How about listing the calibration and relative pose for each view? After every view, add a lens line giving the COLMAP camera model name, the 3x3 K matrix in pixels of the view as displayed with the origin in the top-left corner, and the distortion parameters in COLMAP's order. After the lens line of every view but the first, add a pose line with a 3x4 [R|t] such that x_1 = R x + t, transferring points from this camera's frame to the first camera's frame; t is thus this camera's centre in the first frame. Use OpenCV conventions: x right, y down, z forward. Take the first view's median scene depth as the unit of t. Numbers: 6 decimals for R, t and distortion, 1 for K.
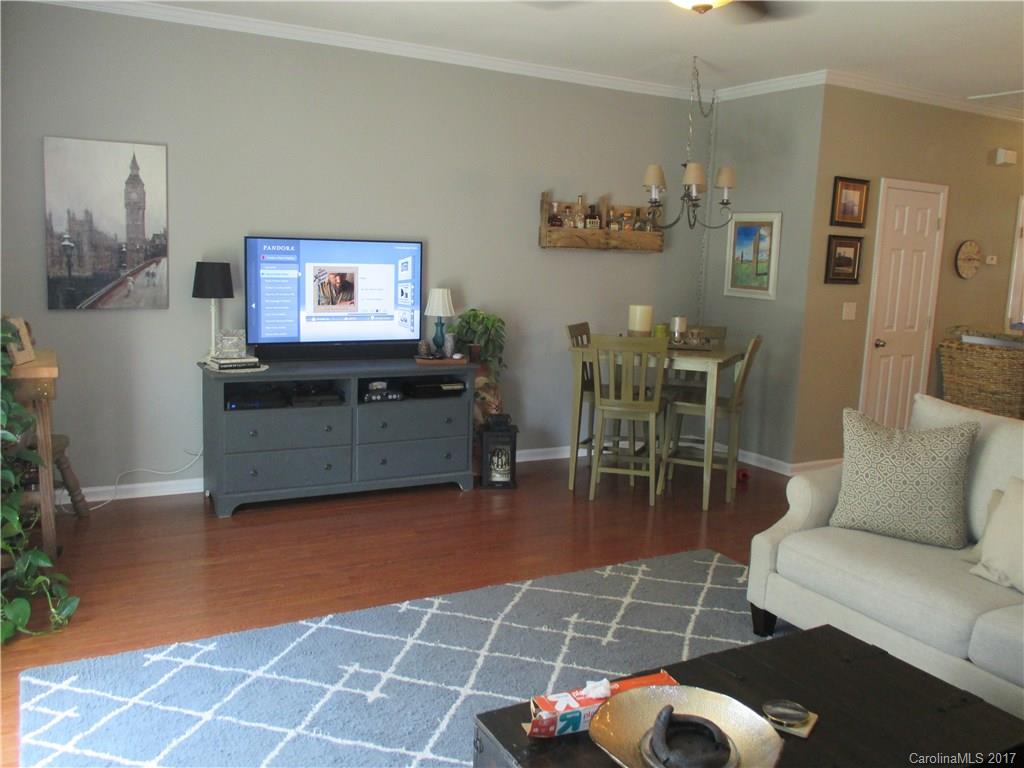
lens RADIAL K [[860.3, 0, 514.5], [0, 860.3, 385.5], [0, 0, 1]] dist [-0.017934, 0.006199]
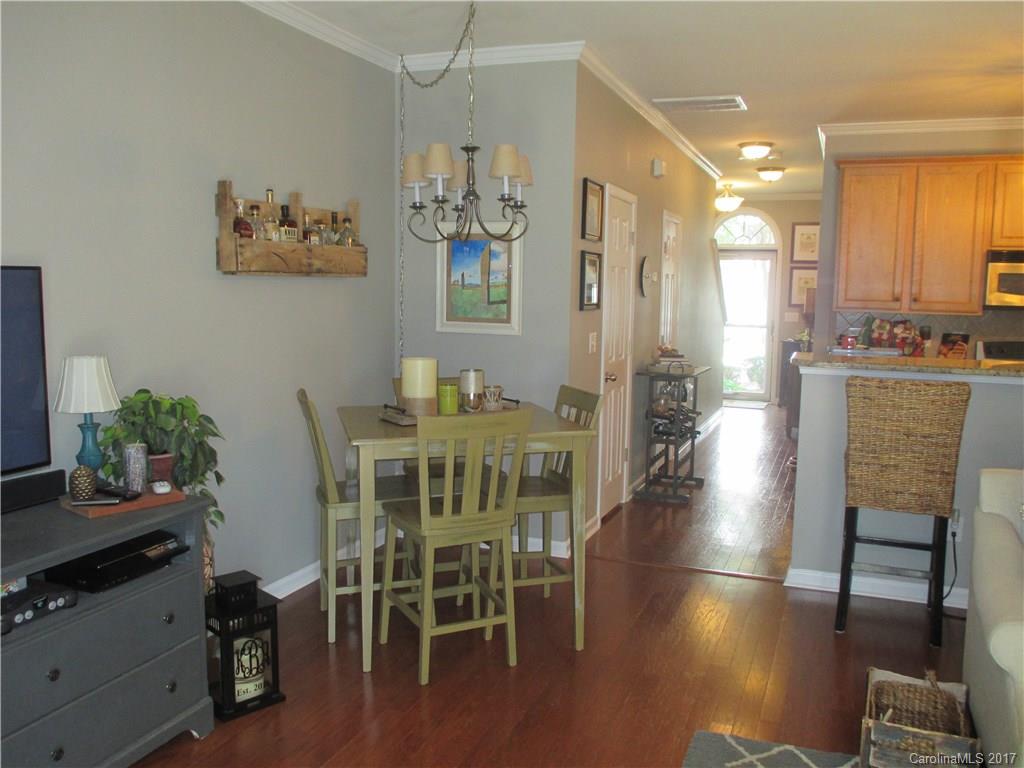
lens RADIAL K [[860.3, 0, 510.9], [0, 860.3, 378.3], [0, 0, 1]] dist [-0.017934, 0.006199]
pose [[0.766905, -0.094661, 0.634741, -0.198468], [0.111756, 0.993649, 0.013160, -0.072261], [-0.631955, 0.060844, 0.772613, 0.411936]]
